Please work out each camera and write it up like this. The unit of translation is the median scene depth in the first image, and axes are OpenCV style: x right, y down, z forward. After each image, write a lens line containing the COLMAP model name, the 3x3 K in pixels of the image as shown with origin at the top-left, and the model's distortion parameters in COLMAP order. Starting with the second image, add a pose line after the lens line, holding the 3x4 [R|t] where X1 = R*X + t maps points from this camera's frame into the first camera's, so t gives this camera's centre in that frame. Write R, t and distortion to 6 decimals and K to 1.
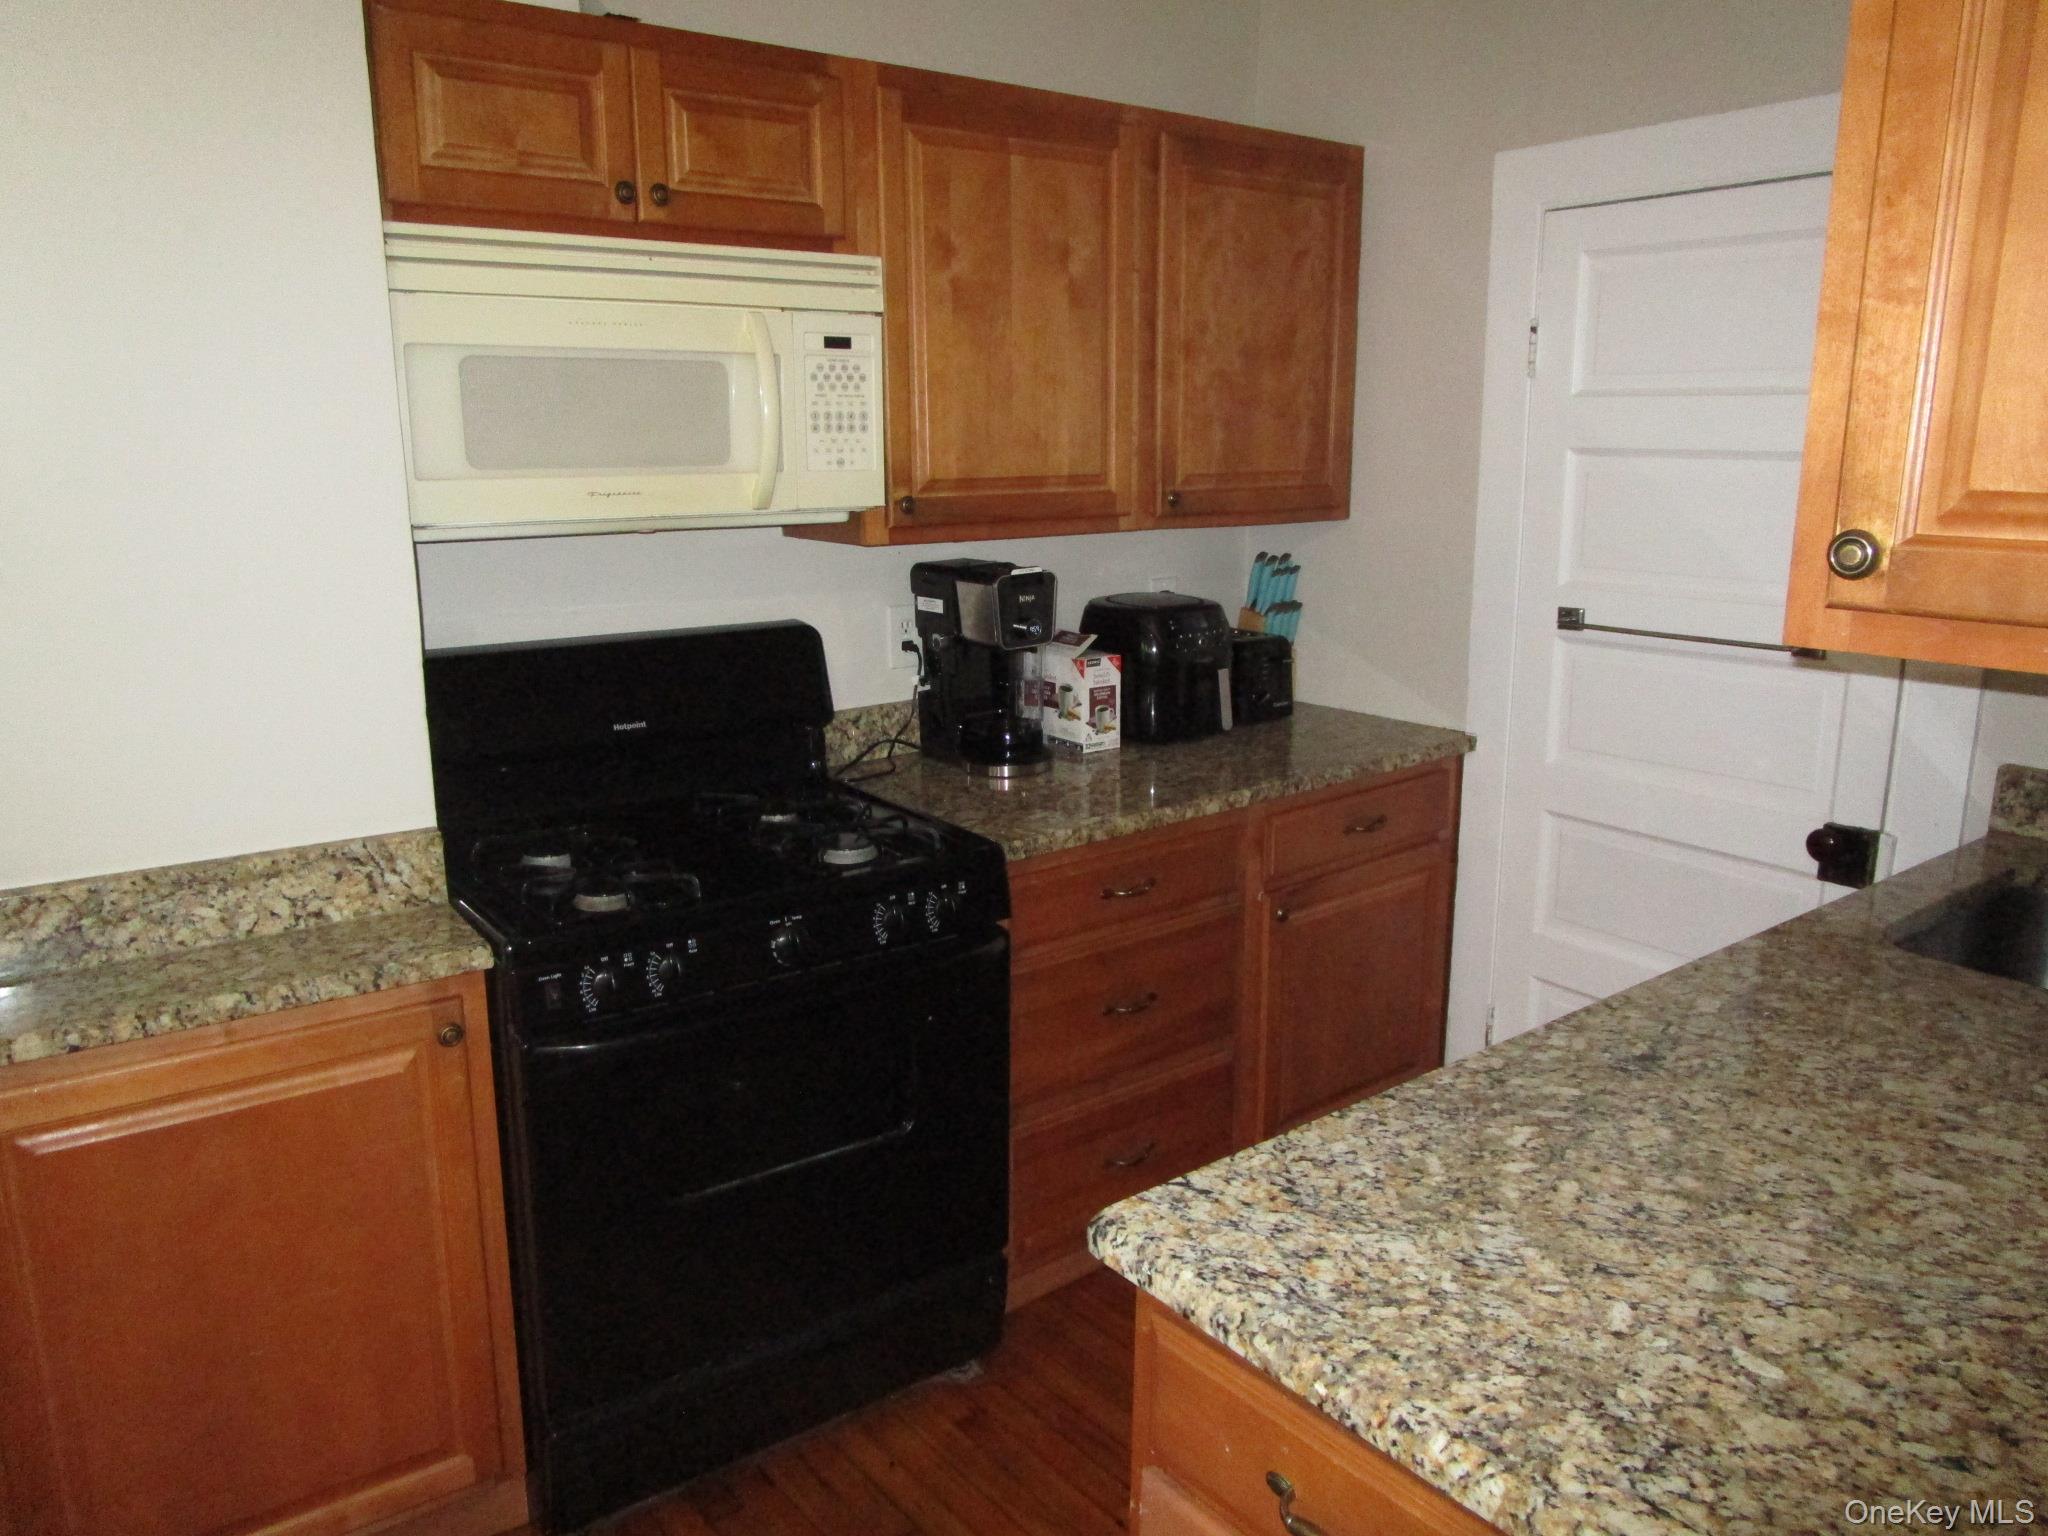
lens RADIAL K [[1468.2, 0, 1014.5], [0, 1468.2, 751.4], [0, 0, 1]] dist [-0.013710, 0.002876]
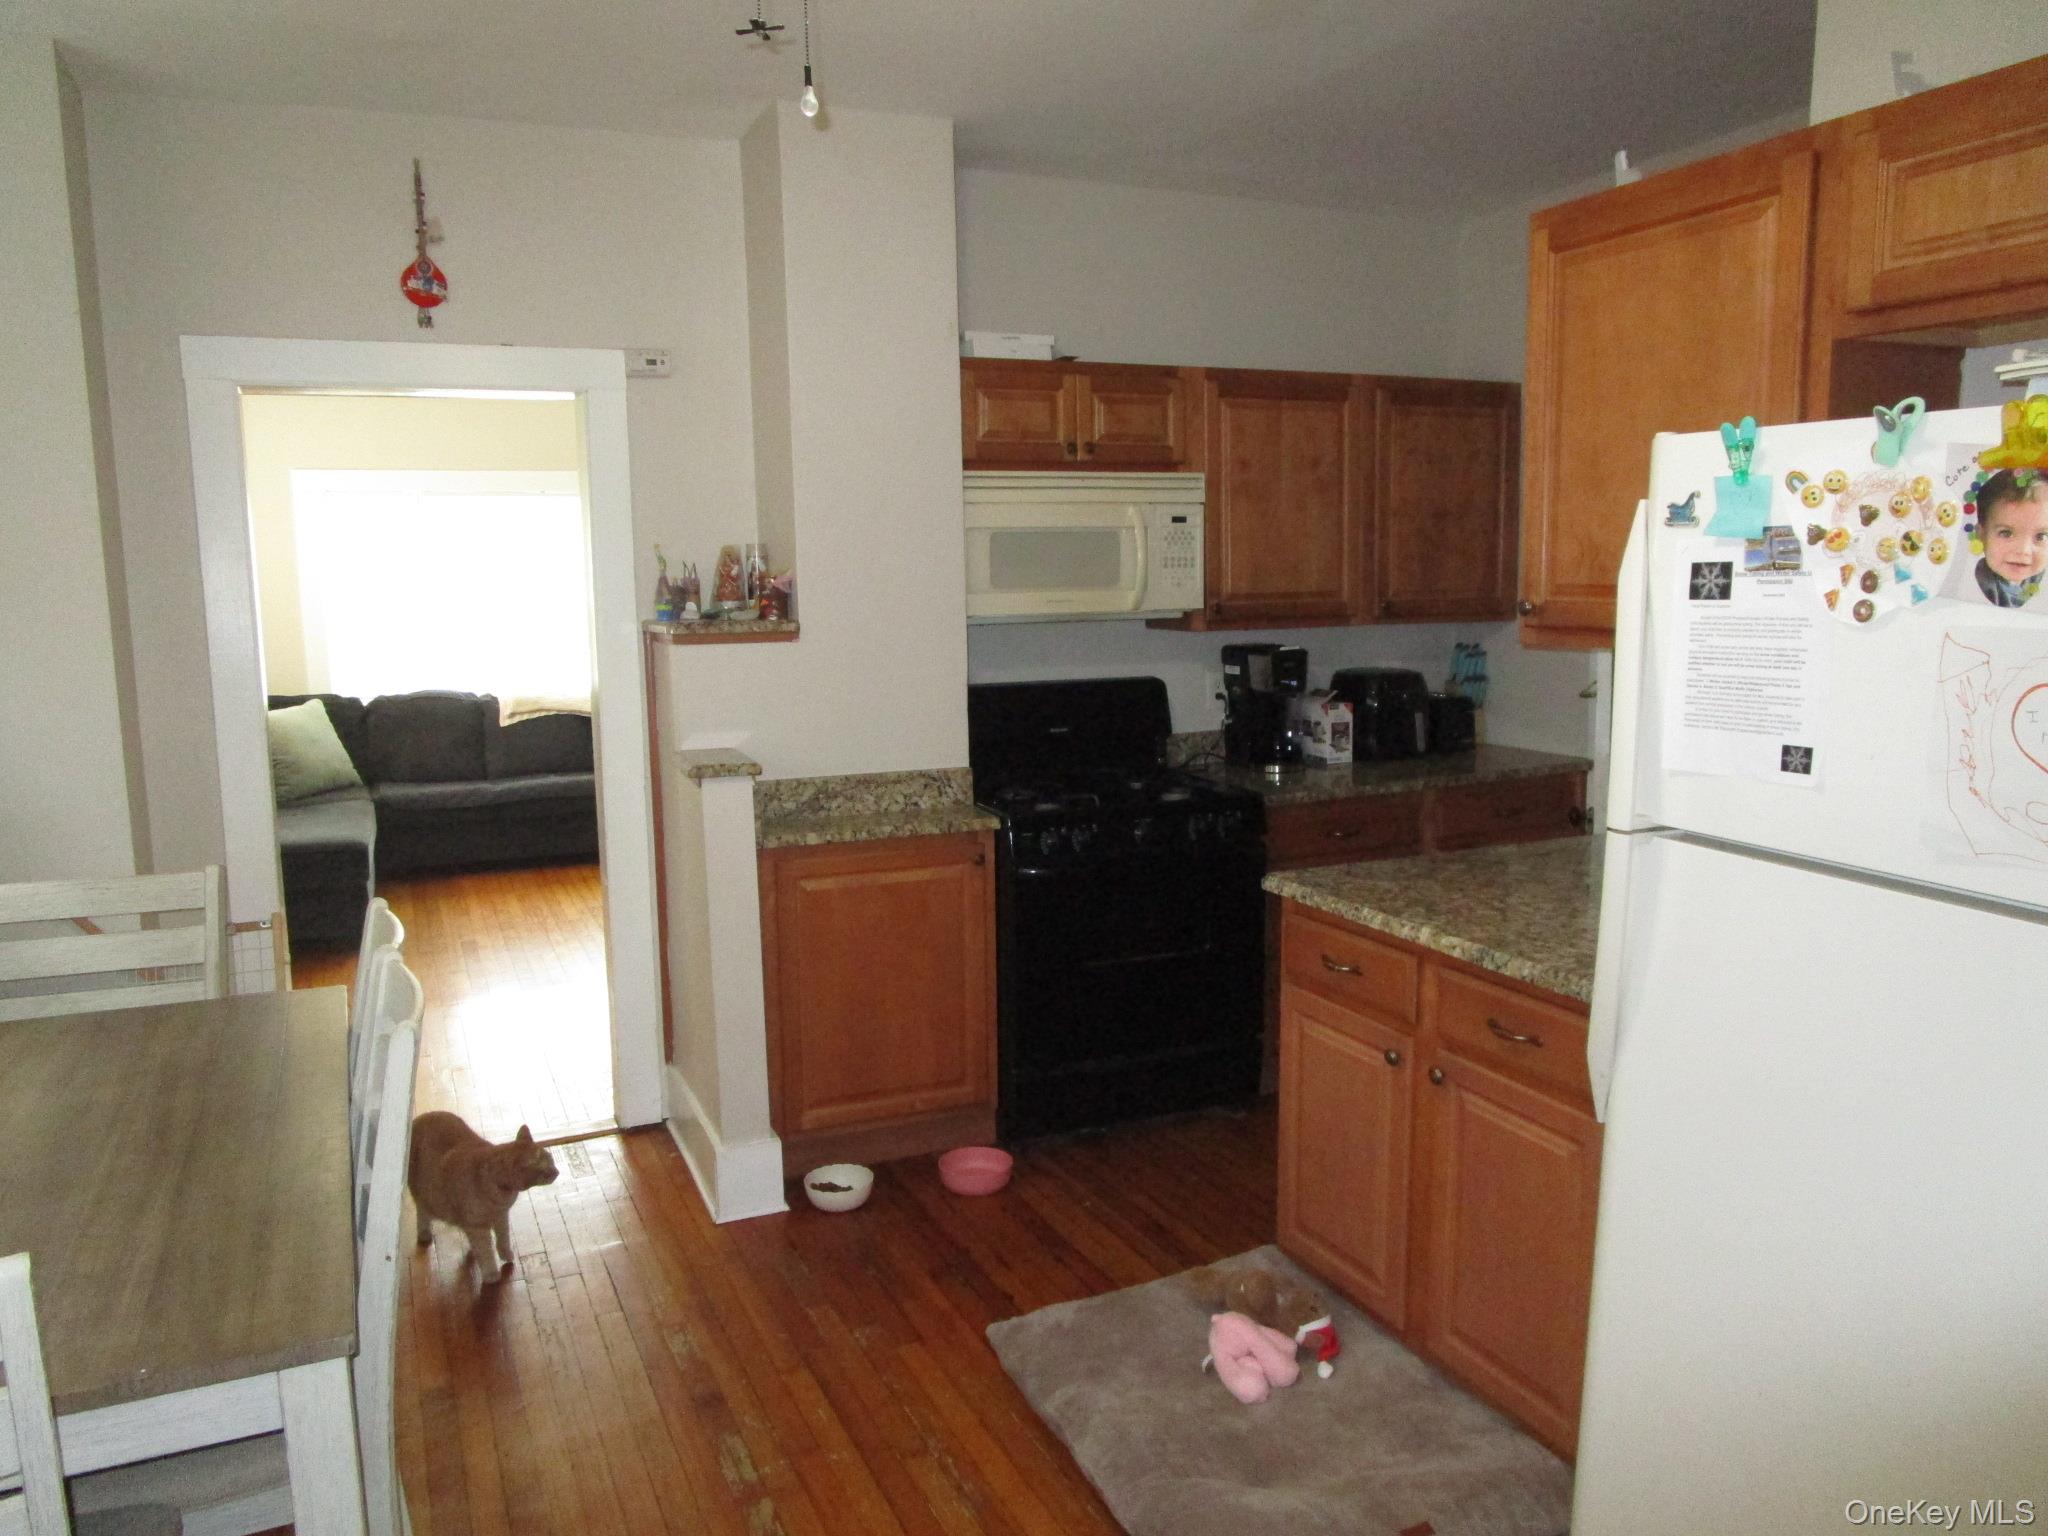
lens RADIAL K [[1468.2, 0, 1019.3], [0, 1468.2, 772.0], [0, 0, 1]] dist [-0.013710, 0.002876]
pose [[0.972417, 0.019367, -0.232446, 0.112418], [-0.036540, 0.996891, -0.069801, 0.163254], [0.230371, 0.076370, 0.970101, -0.765385]]
